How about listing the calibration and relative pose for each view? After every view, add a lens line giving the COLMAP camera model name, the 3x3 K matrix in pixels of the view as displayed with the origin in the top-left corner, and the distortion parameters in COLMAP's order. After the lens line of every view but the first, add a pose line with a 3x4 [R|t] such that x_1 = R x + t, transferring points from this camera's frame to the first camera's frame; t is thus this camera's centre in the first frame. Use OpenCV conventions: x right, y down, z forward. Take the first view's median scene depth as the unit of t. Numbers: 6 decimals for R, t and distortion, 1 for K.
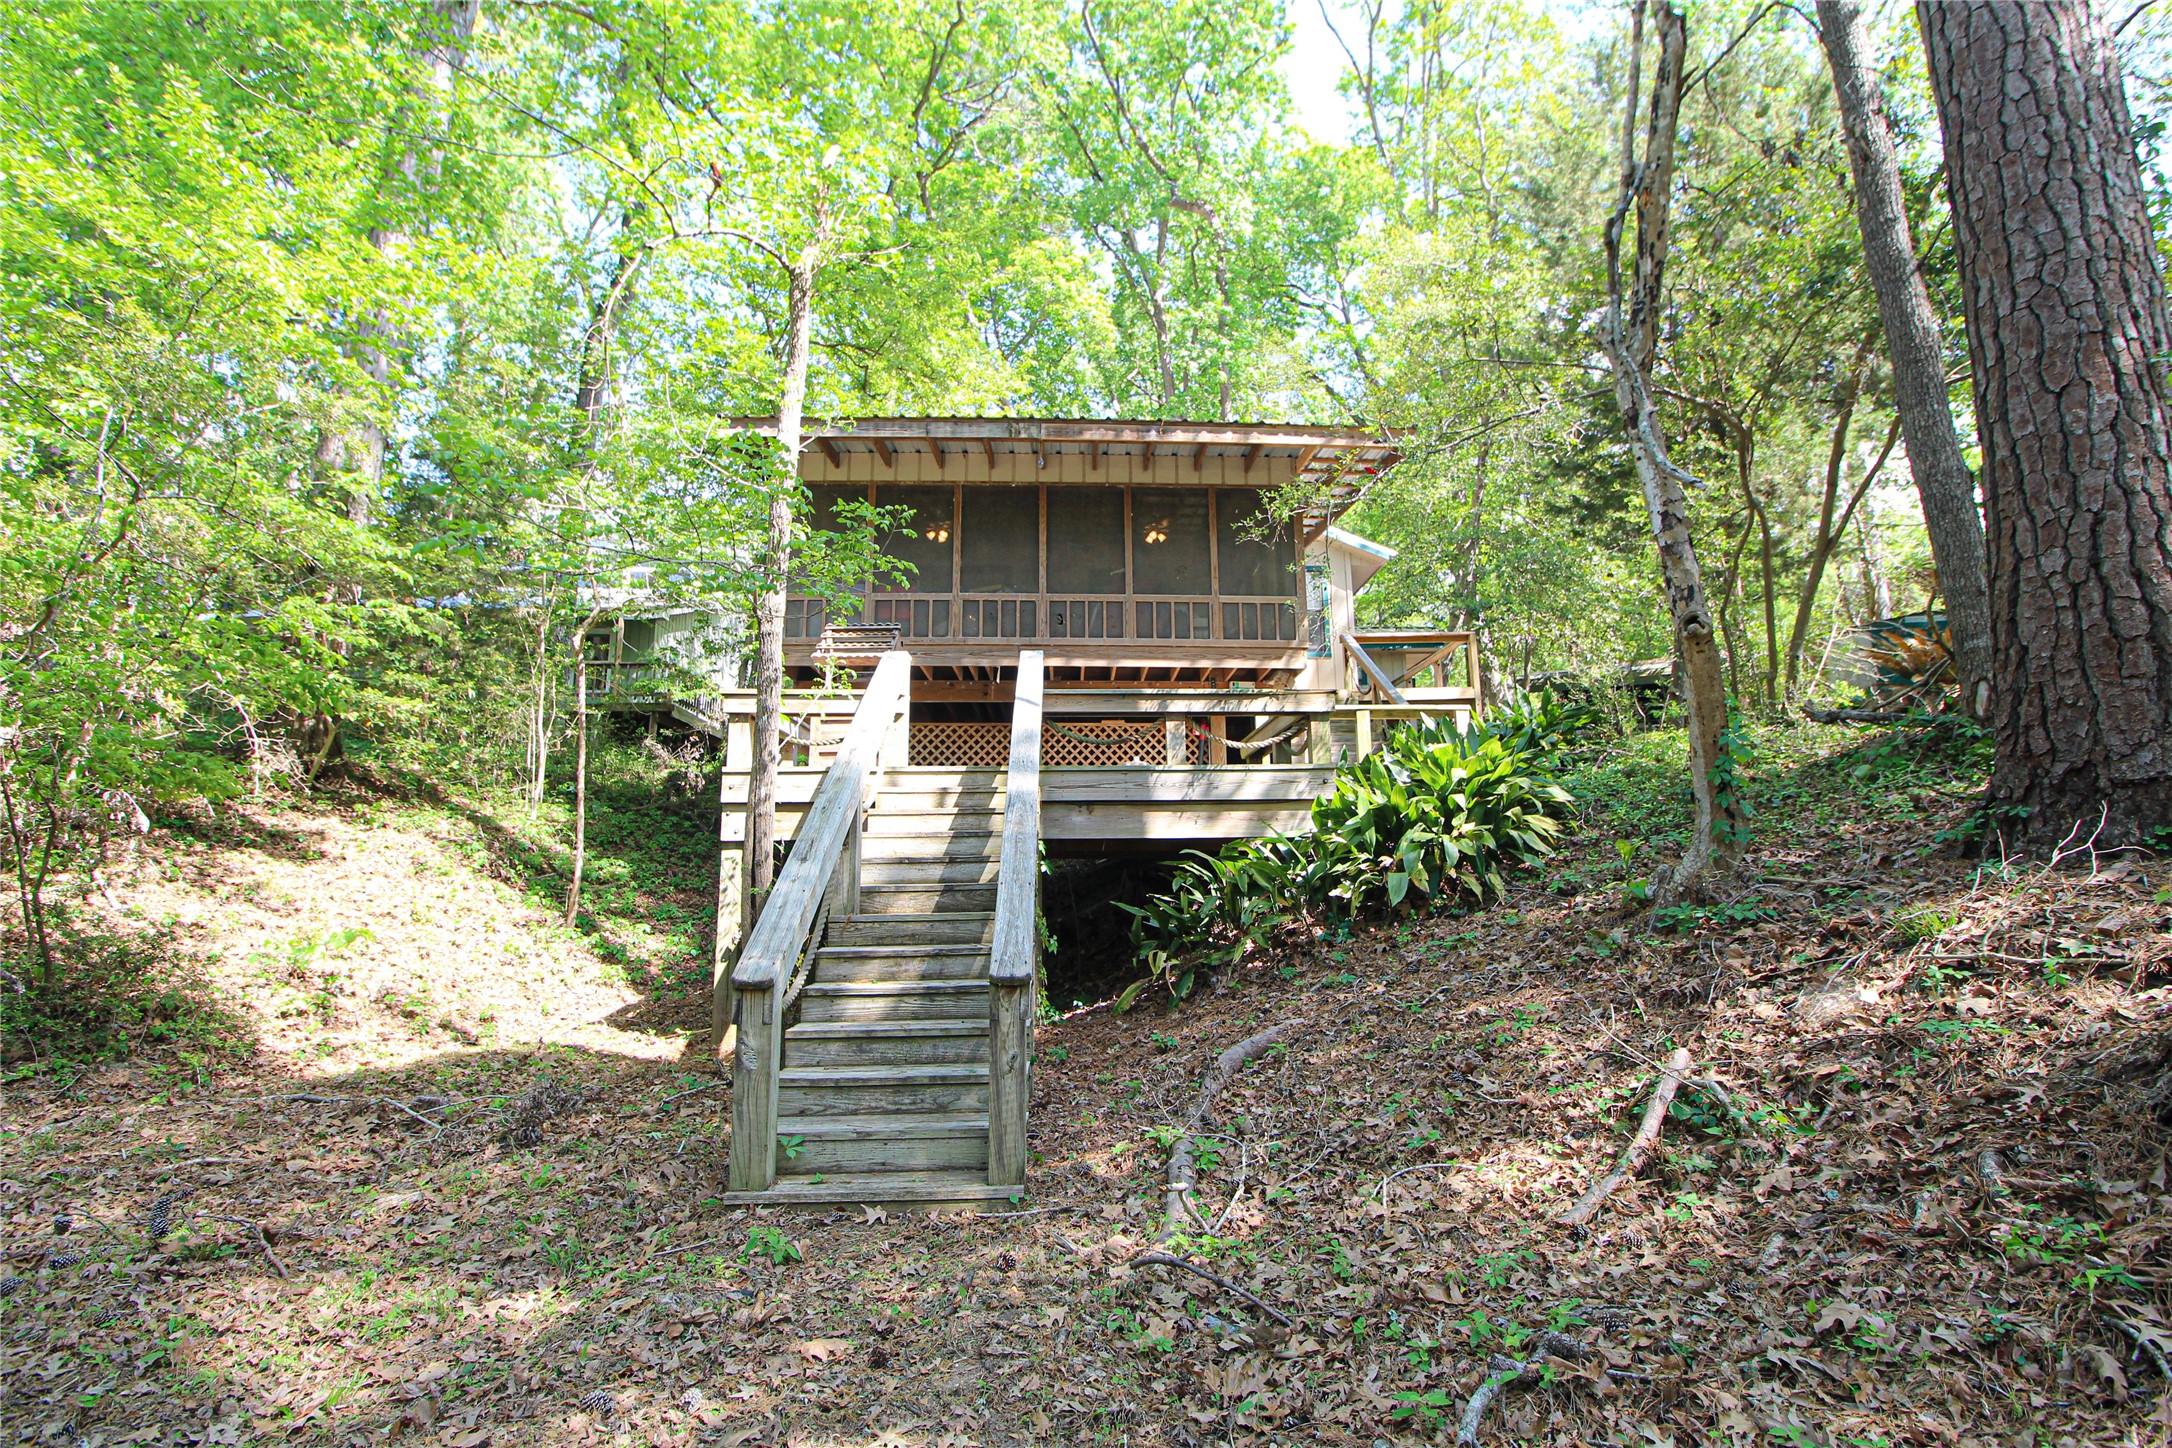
lens RADIAL K [[986.0, 0, 1075.5], [0, 986.0, 700.7], [0, 0, 1]] dist [-0.012789, -0.000366]
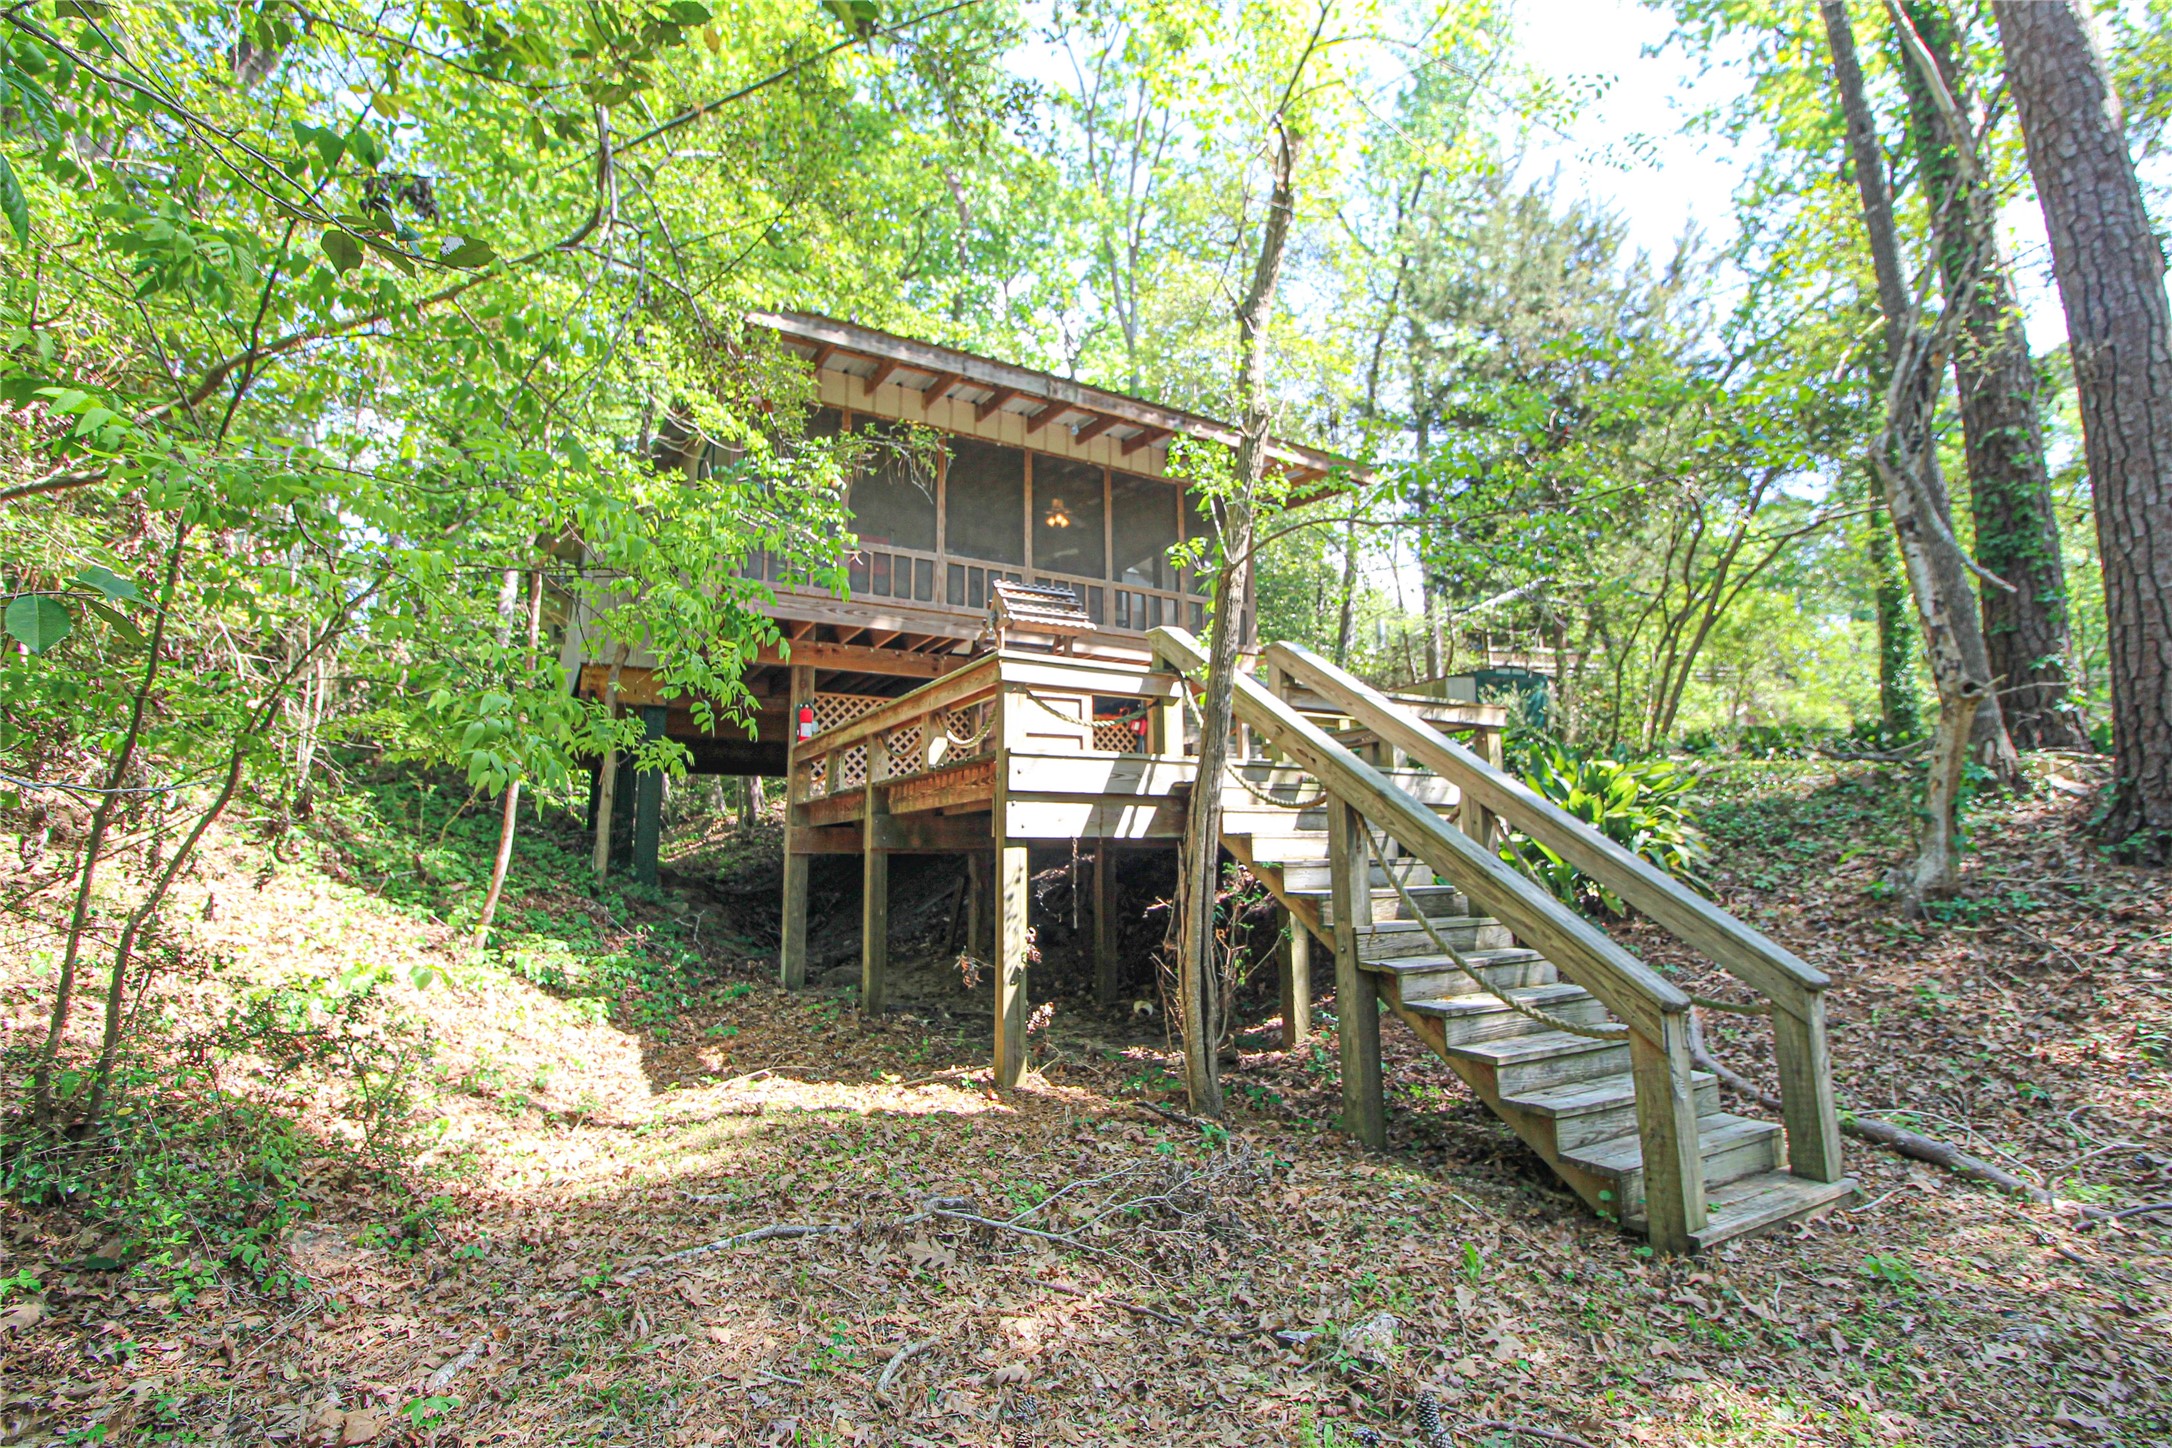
lens RADIAL K [[986.0, 0, 1075.5], [0, 986.0, 700.7], [0, 0, 1]] dist [-0.012789, -0.000366]
pose [[0.888396, 0.080772, 0.451916, -0.420235], [-0.088369, 0.996078, -0.004312, 0.017211], [-0.450492, -0.036104, 0.892050, 0.150879]]
